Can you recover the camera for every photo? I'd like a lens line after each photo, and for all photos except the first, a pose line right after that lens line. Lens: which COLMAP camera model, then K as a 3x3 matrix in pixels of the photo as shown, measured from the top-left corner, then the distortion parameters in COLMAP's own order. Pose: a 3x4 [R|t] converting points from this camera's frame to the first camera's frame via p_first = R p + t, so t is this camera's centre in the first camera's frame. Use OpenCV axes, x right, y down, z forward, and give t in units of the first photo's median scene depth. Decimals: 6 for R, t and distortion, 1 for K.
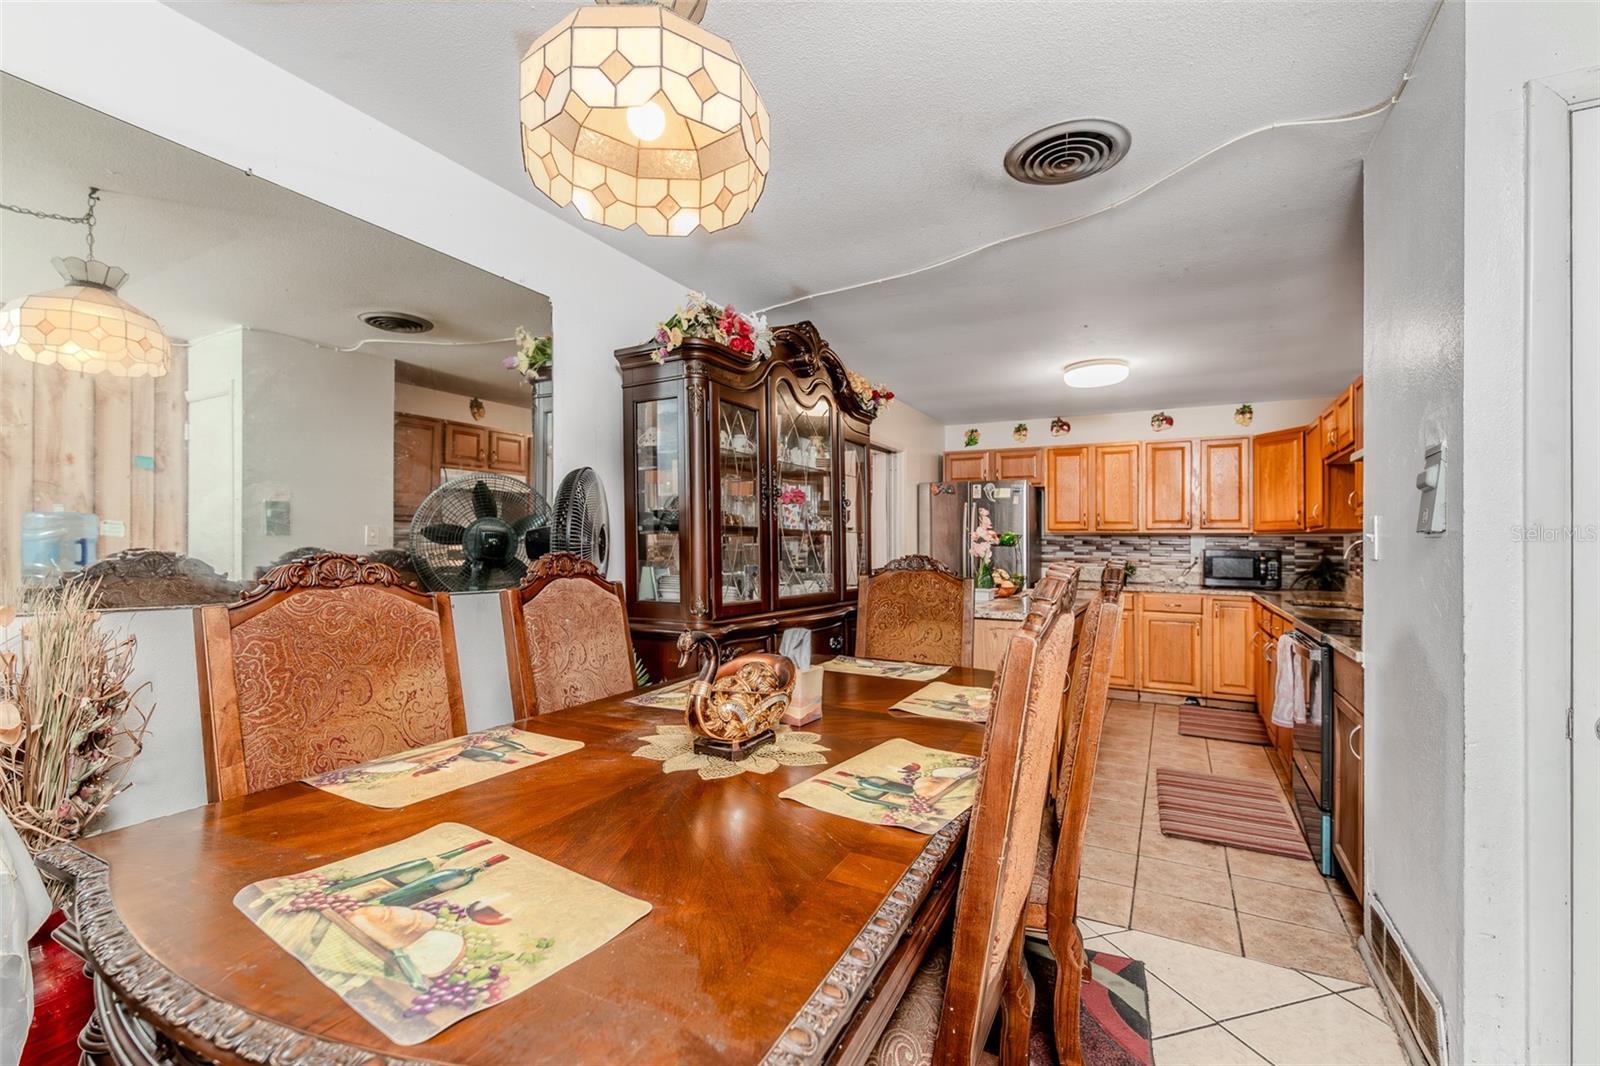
lens RADIAL K [[714.1, 0, 781.2], [0, 714.1, 536.3], [0, 0, 1]] dist [-0.001529, -0.000167]
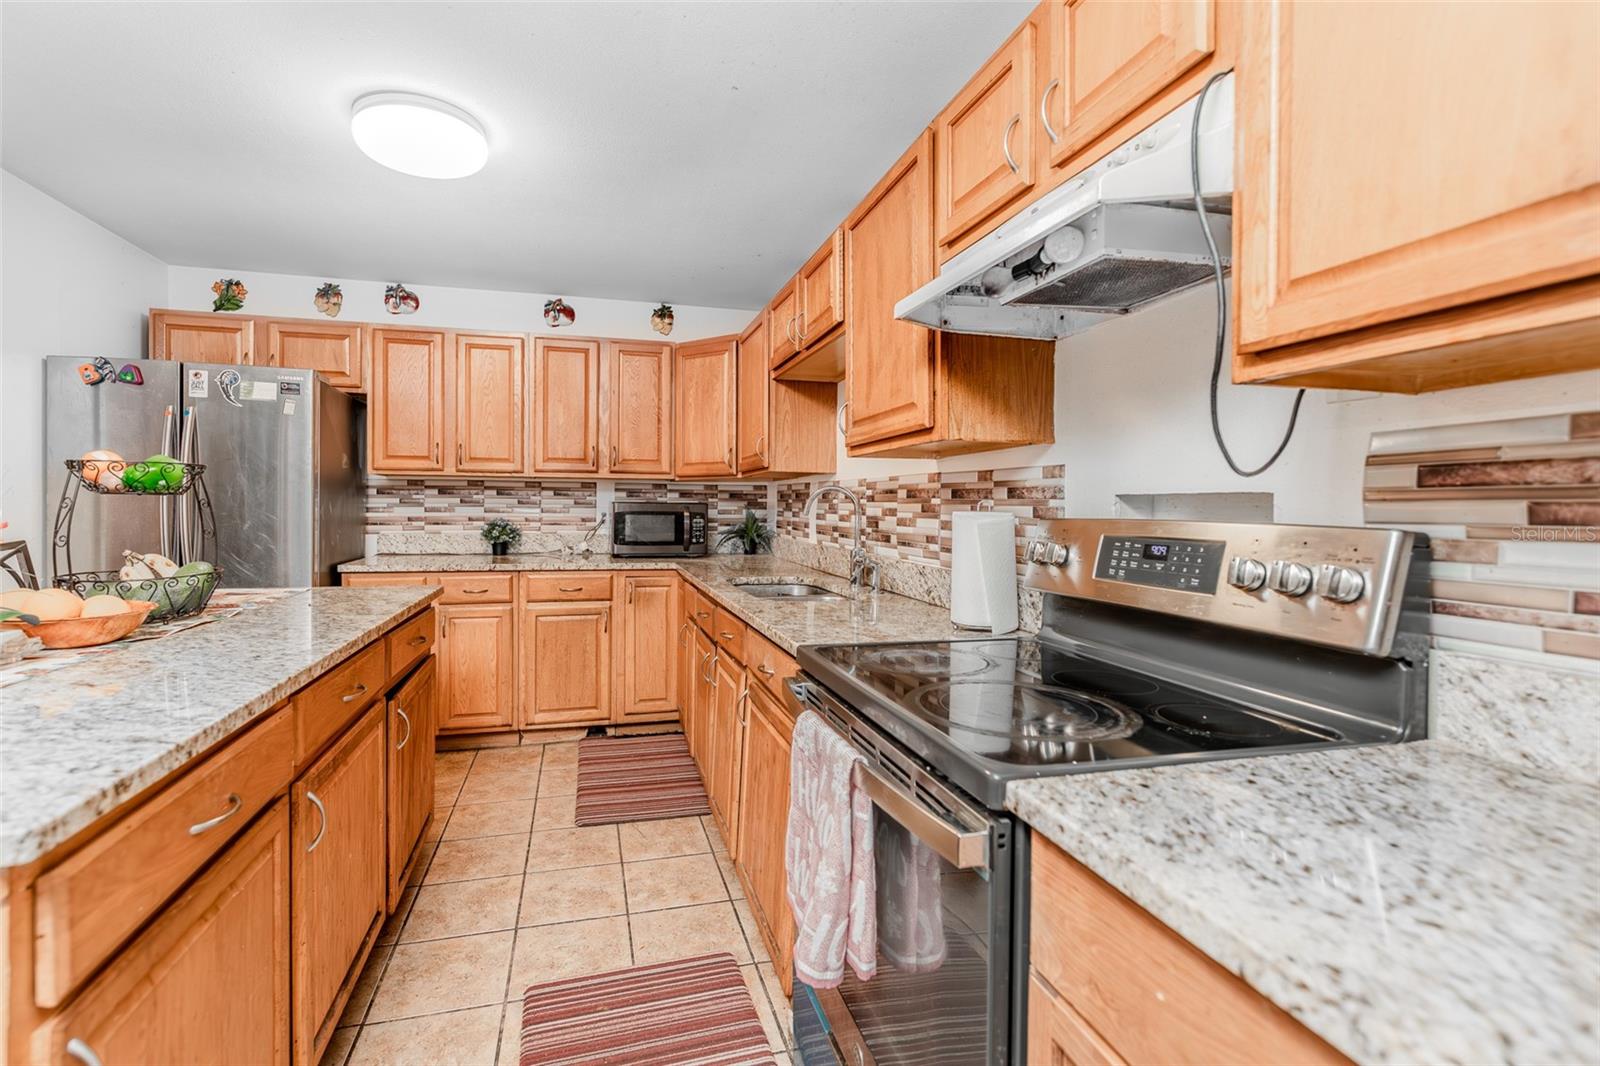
lens RADIAL K [[715.3, 0, 797.3], [0, 715.3, 500.1], [0, 0, 1]] dist [-0.000822, -0.000130]
pose [[0.701537, 0.000872, 0.712633, 0.222636], [-0.007809, 0.999949, 0.006464, 0.010483], [-0.712590, -0.010100, 0.701508, 0.386128]]
